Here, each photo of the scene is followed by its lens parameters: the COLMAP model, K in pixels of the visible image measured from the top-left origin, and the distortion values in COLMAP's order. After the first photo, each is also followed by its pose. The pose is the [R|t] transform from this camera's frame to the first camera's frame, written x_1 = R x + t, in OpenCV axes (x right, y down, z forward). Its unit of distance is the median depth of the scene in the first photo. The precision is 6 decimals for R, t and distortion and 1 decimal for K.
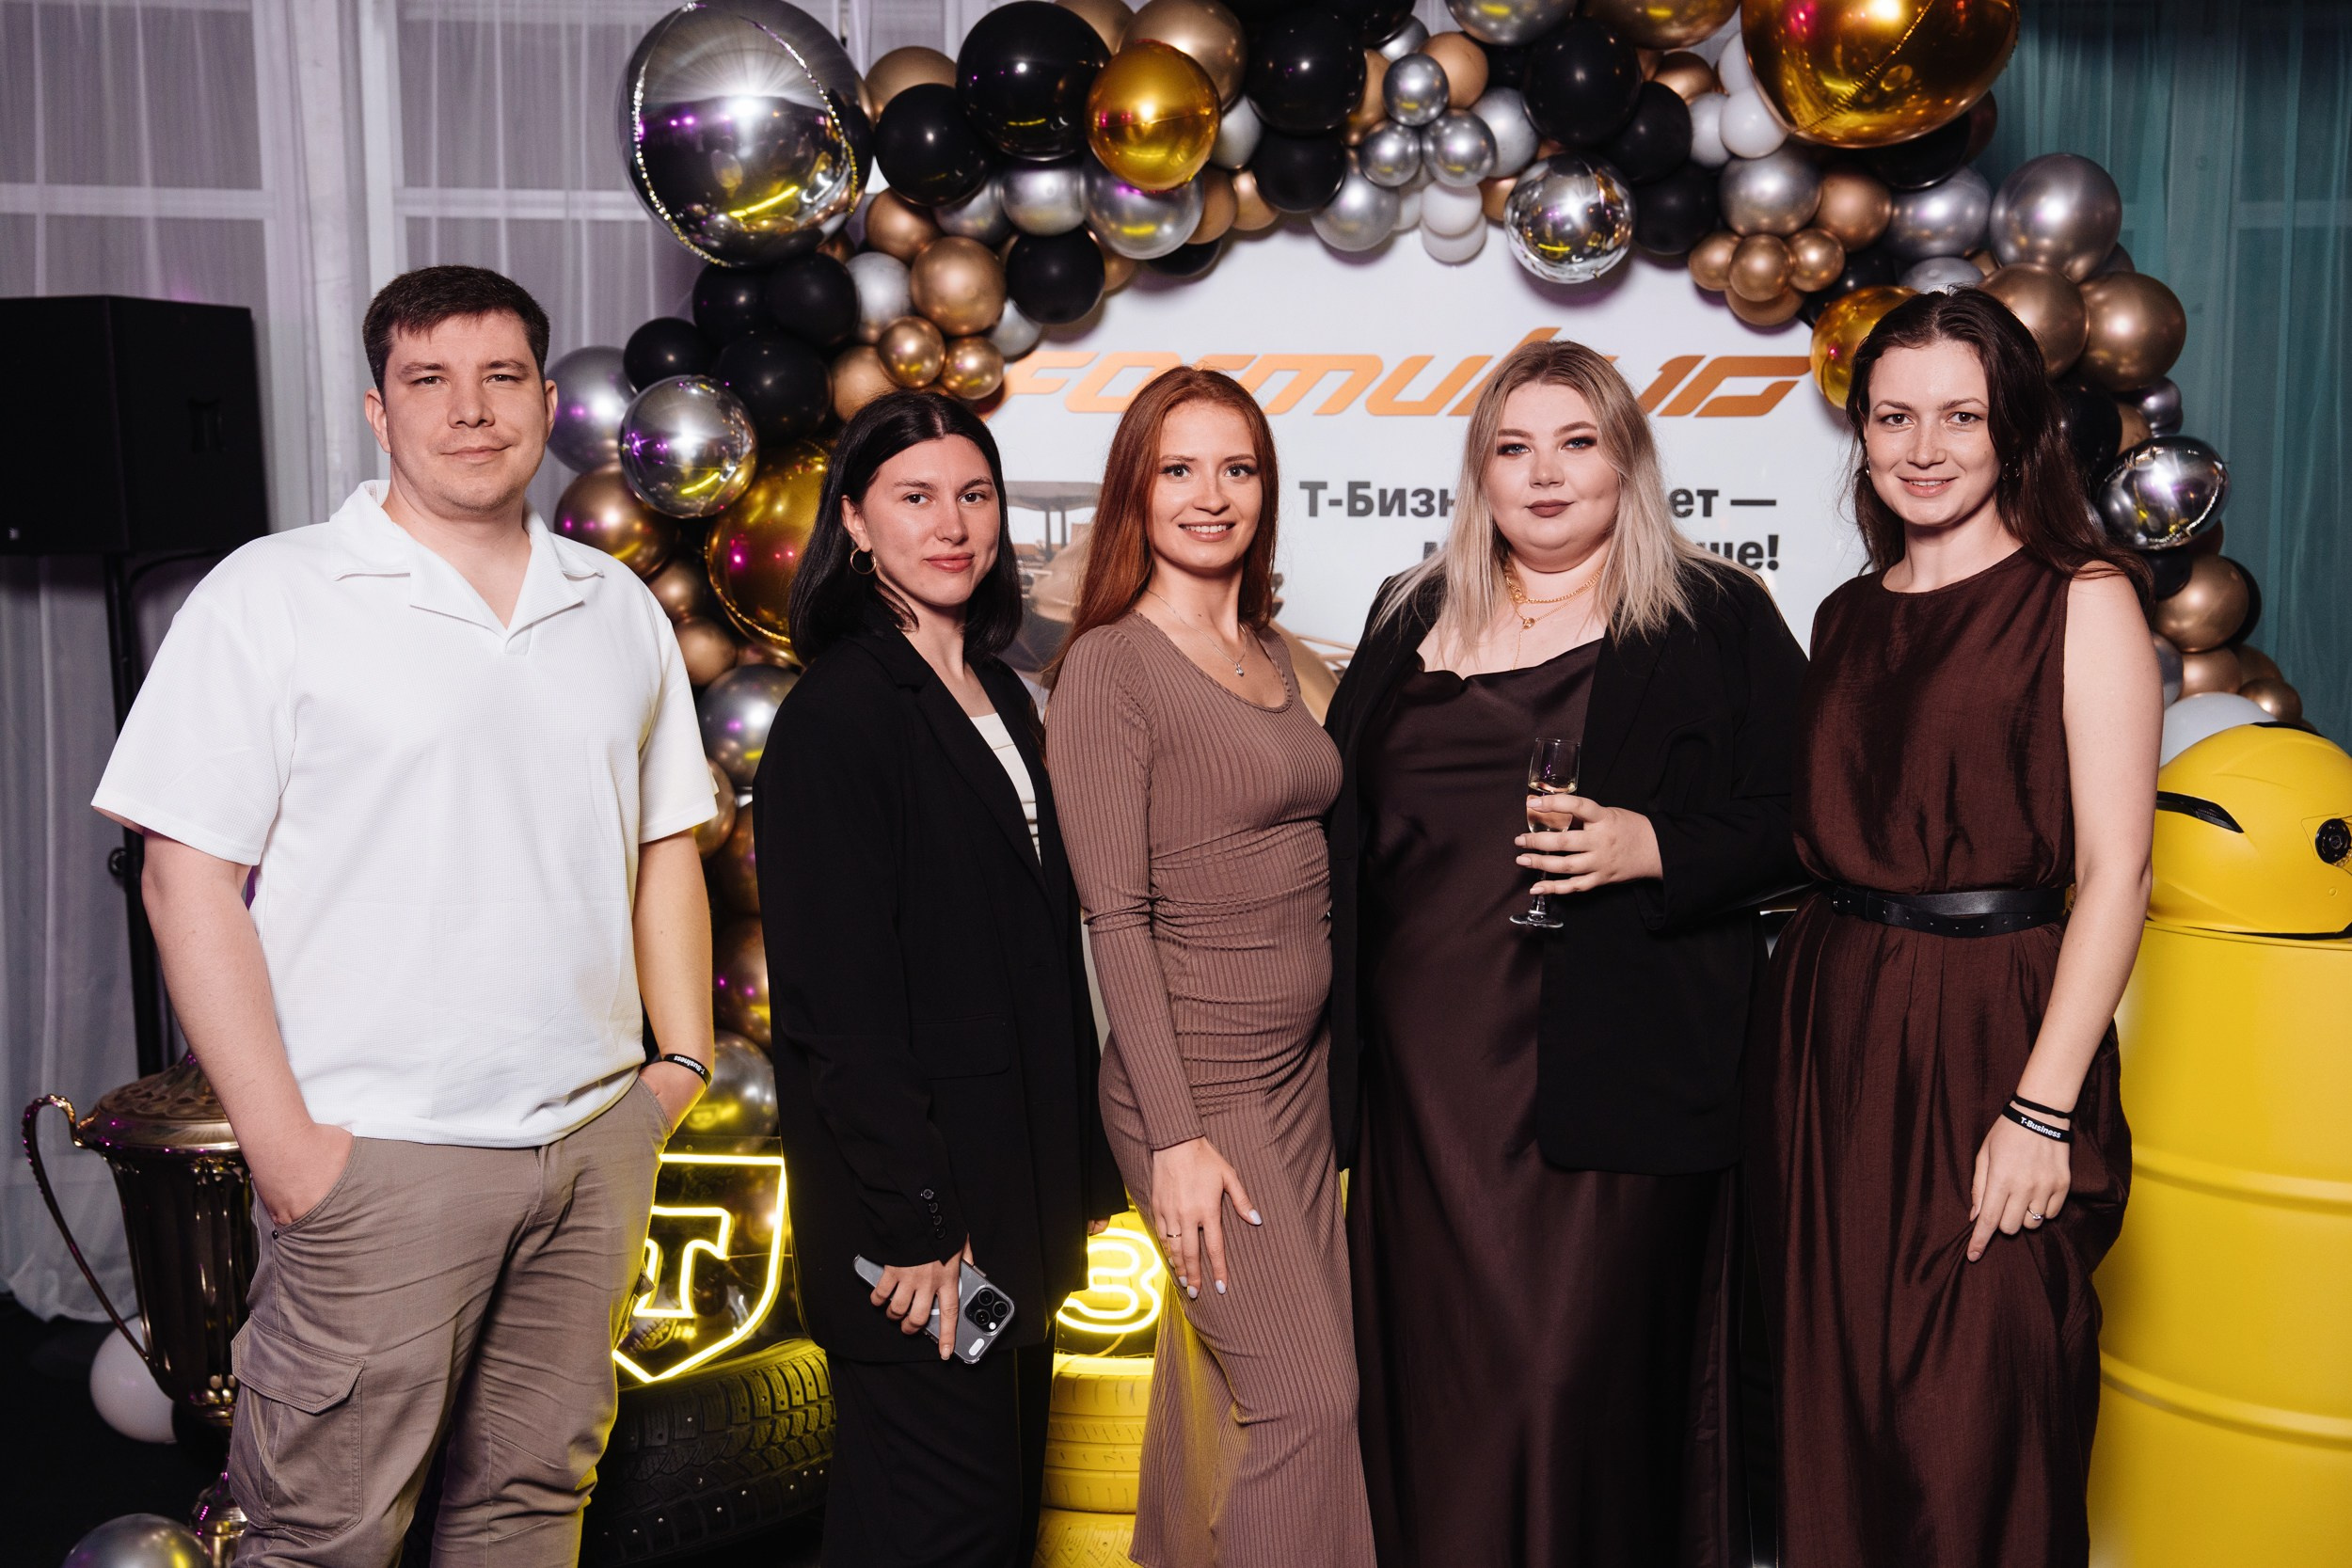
lens RADIAL K [[2675.1, 0, 1176.0], [0, 2675.1, 784.0], [0, 0, 1]] dist [0.047050, 0.168278]
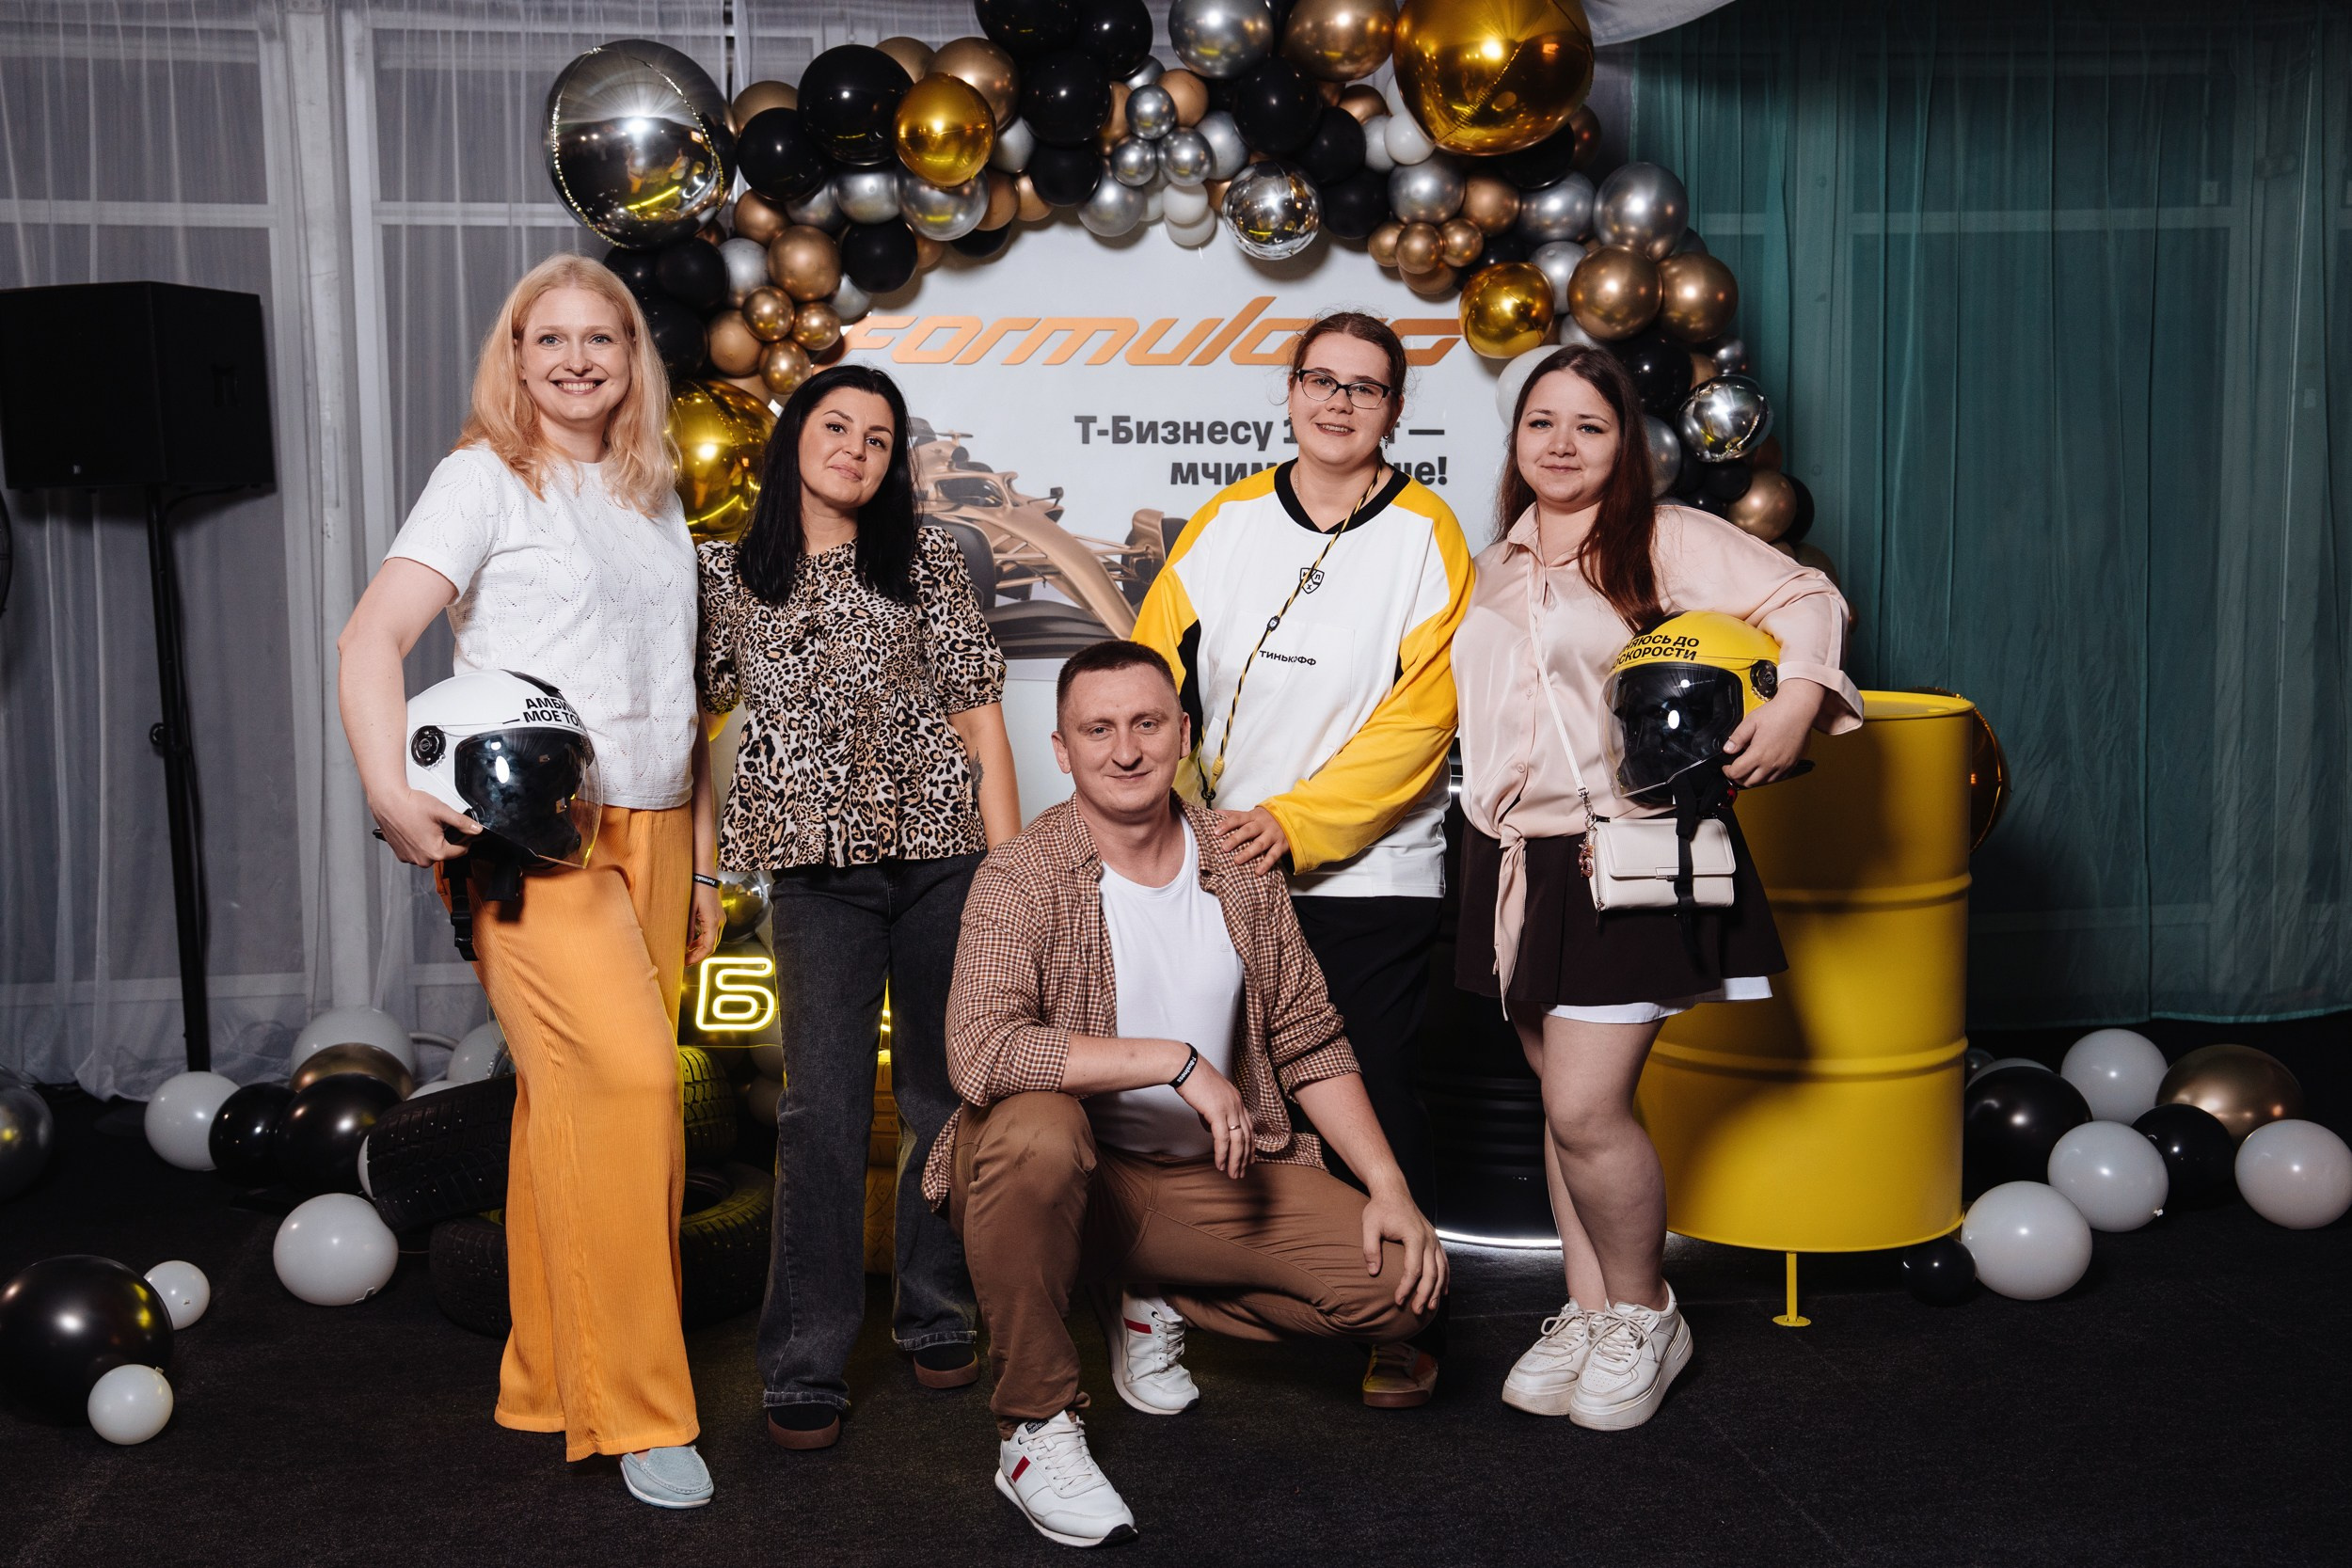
lens RADIAL K [[2520.0, 0, 1149.1], [0, 2520.0, 791.9], [0, 0, 1]] dist [0.012916, 0.144884]
pose [[0.999886, -0.007627, 0.013052, 0.067688], [0.007699, 0.999955, -0.005469, 0.078746], [-0.013009, 0.005569, 0.999900, -0.226714]]
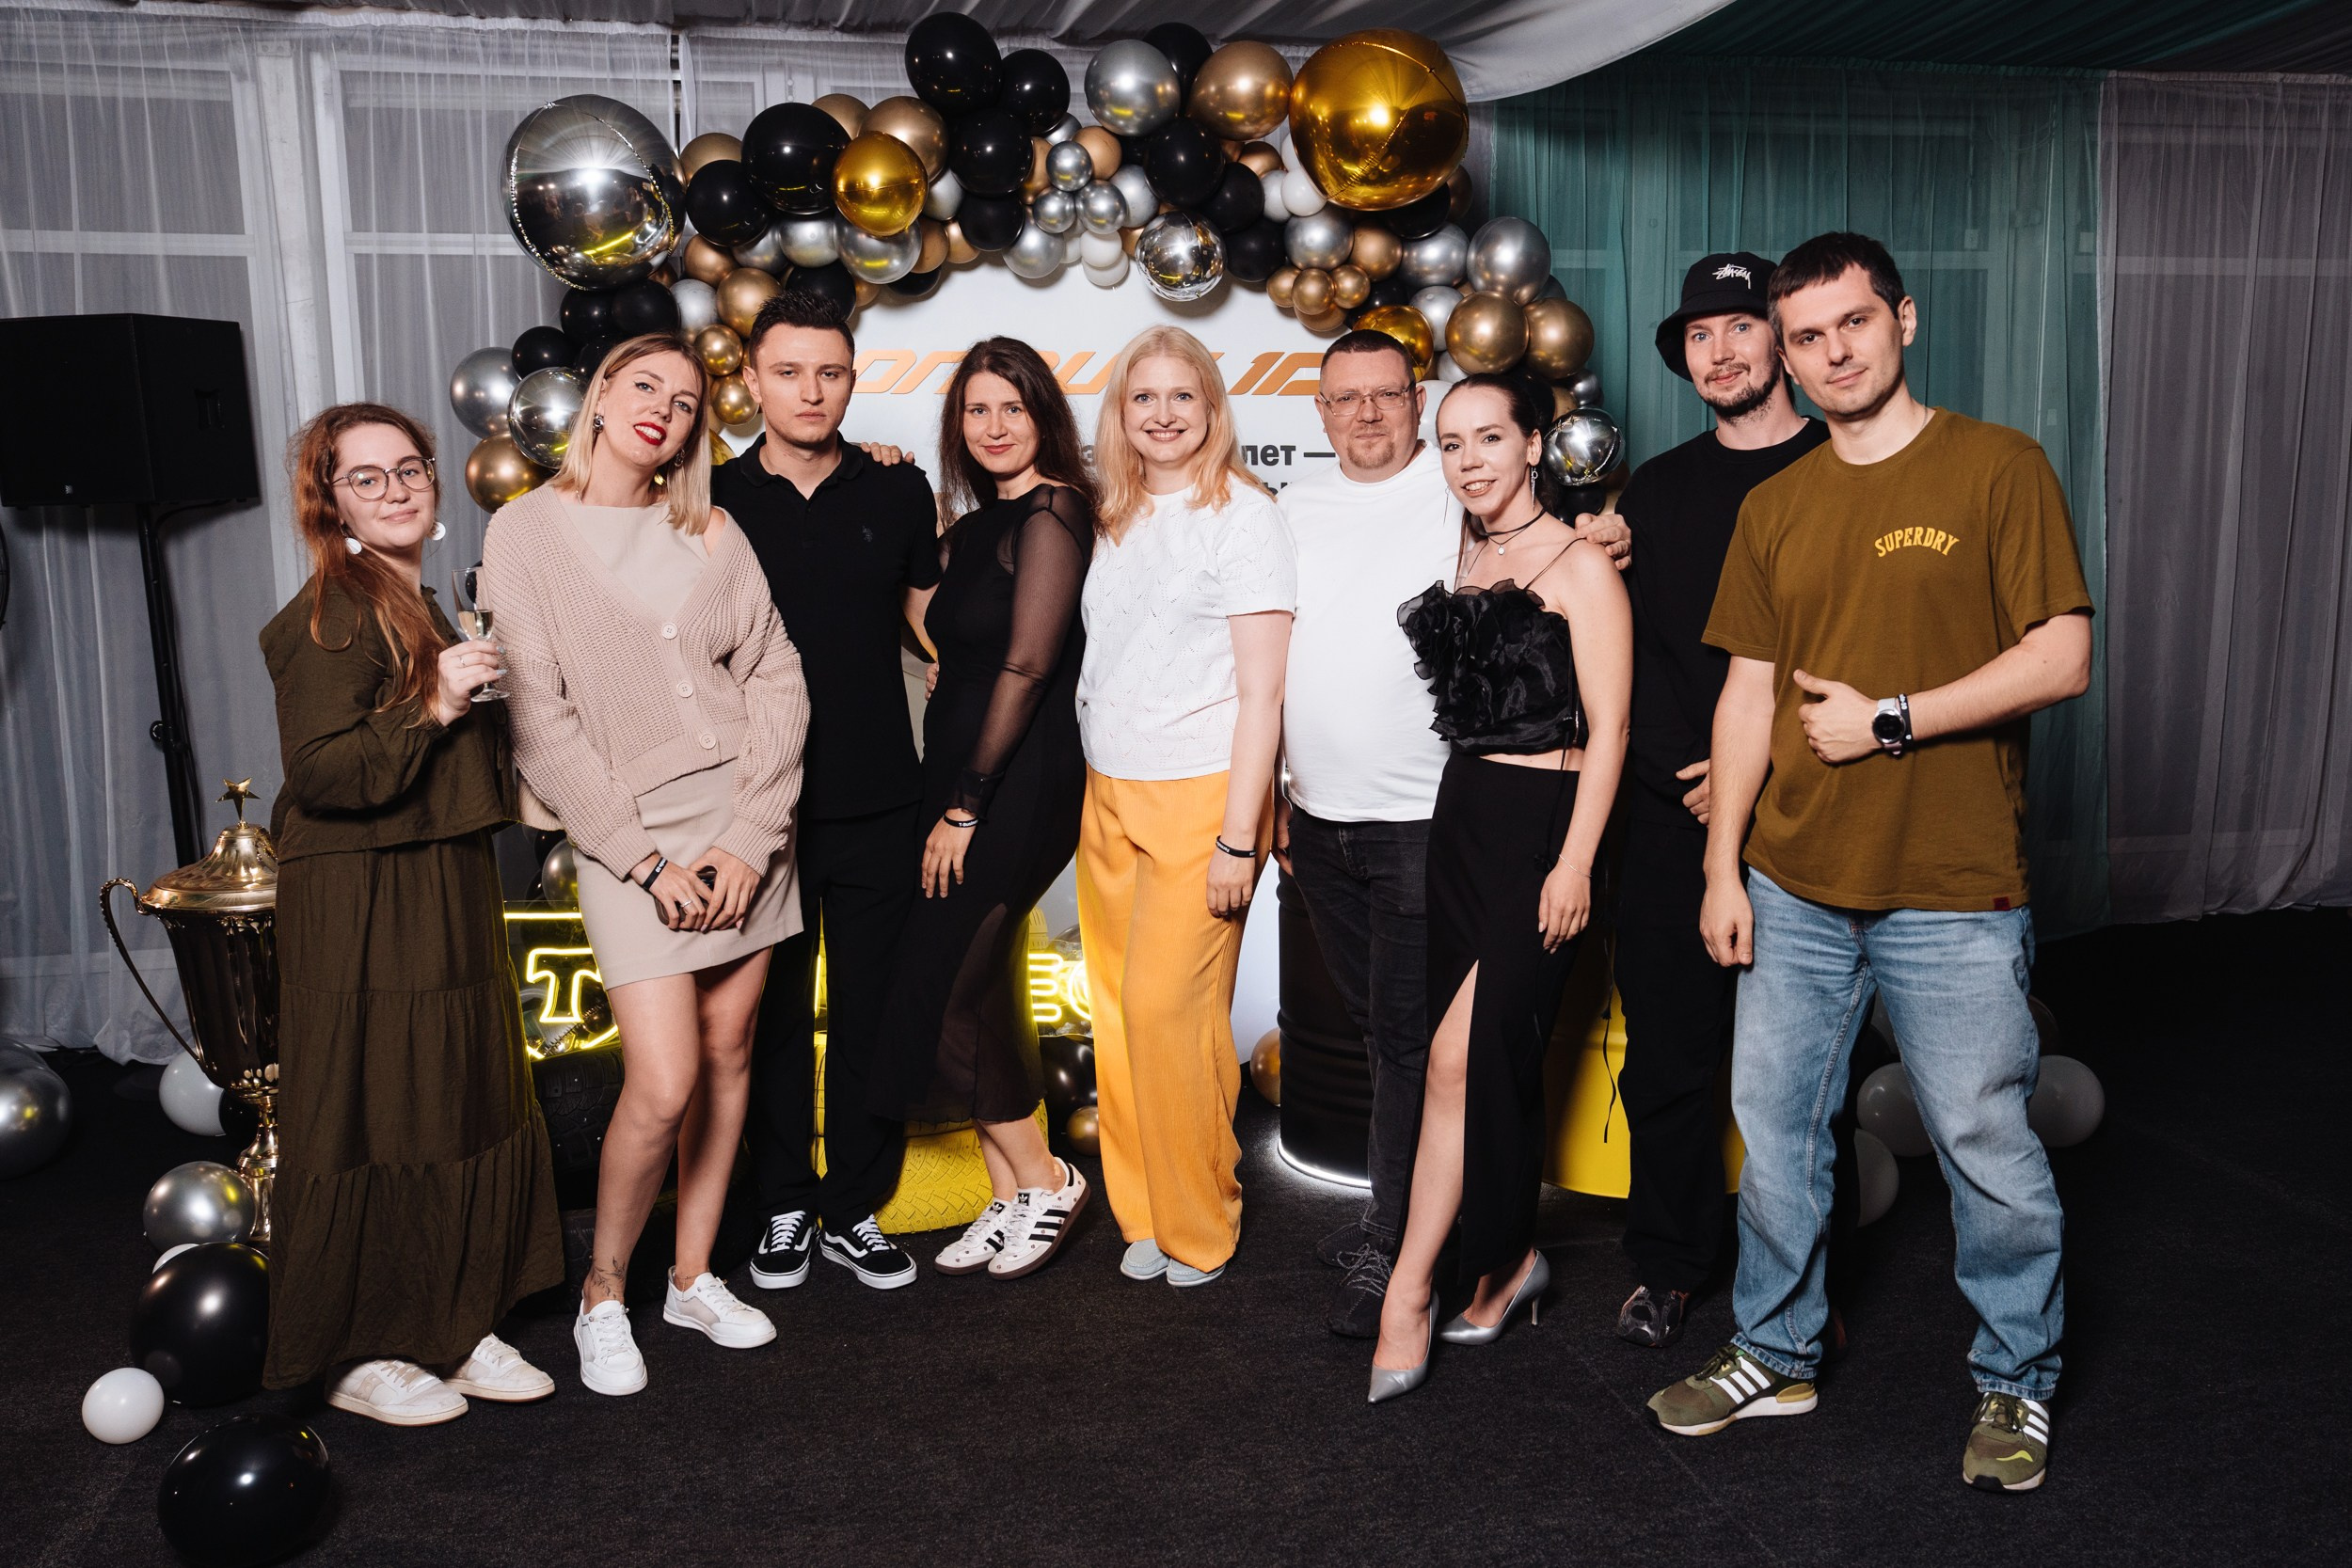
lens RADIAL K [[2134.9, 0, 1249.3], [0, 2134.9, 830.5], [0, 0, 1]] dist [-0.051341, 0.113027]
pose [[0.994377, -0.023482, 0.103263, 0.057309], [0.017390, 0.998077, 0.059504, 0.029849], [-0.104462, -0.057373, 0.992873, -0.156639]]
